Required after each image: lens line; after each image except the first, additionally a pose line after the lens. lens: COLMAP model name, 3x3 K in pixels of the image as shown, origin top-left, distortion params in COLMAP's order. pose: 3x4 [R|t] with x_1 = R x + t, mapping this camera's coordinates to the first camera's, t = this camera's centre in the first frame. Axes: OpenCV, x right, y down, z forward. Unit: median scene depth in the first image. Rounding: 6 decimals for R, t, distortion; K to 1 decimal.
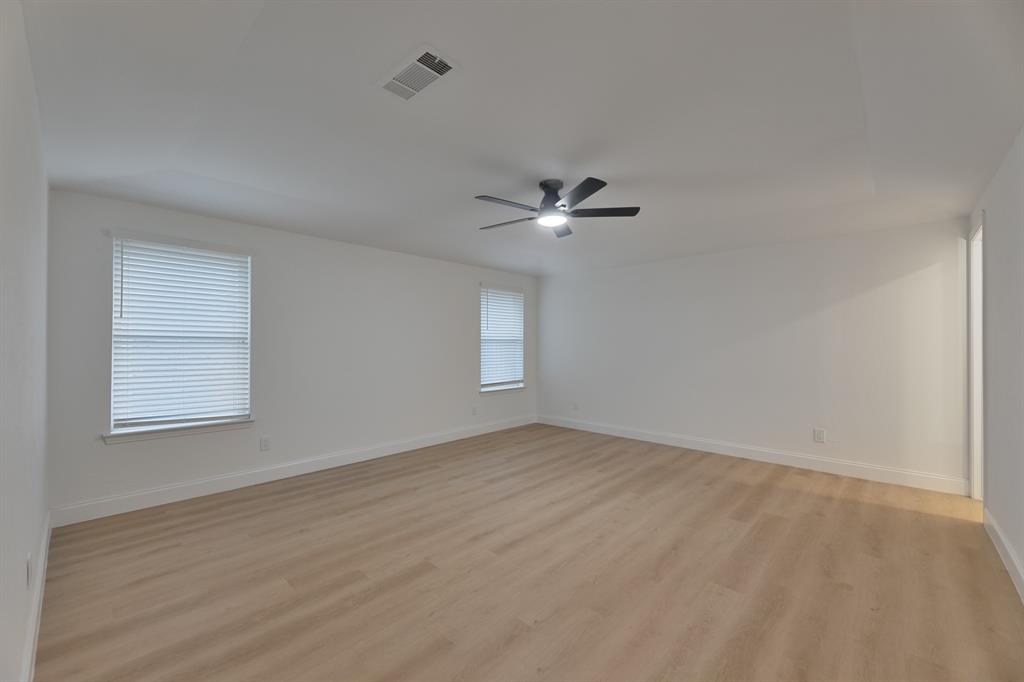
lens RADIAL K [[407.3, 0, 512.0], [0, 407.3, 341.0], [0, 0, 1]] dist [0.002307, 0.000258]
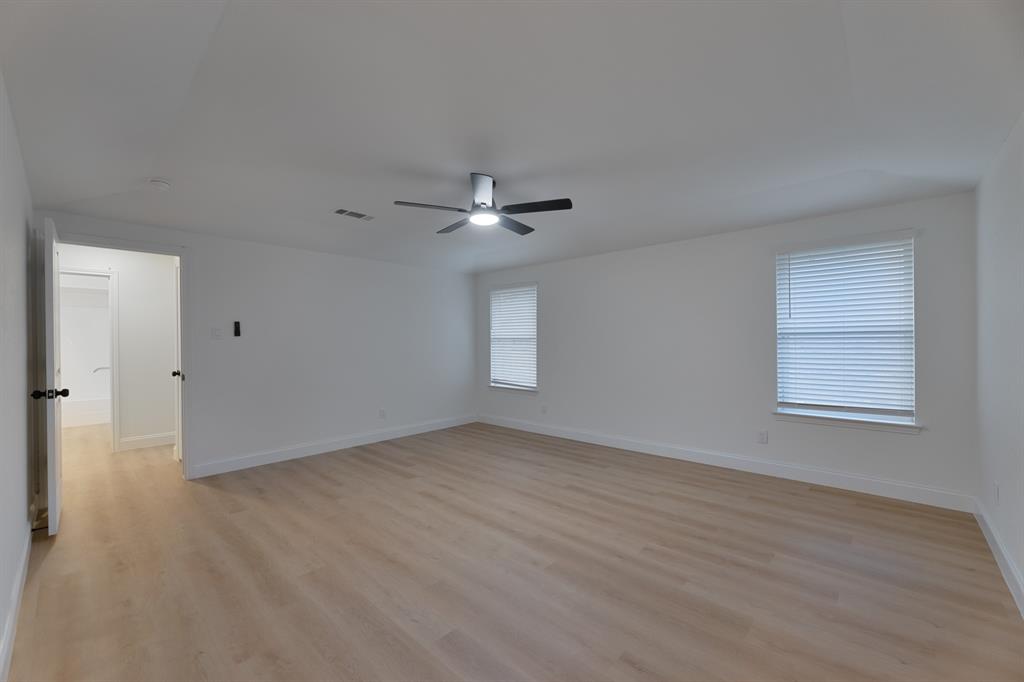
lens RADIAL K [[413.9, 0, 505.0], [0, 413.9, 340.1], [0, 0, 1]] dist [-0.002085, -0.000124]
pose [[-0.003434, -0.007440, -0.999966, 0.930117], [0.014090, 0.999873, -0.007488, 0.008912], [0.999895, -0.014115, -0.003329, 0.876680]]
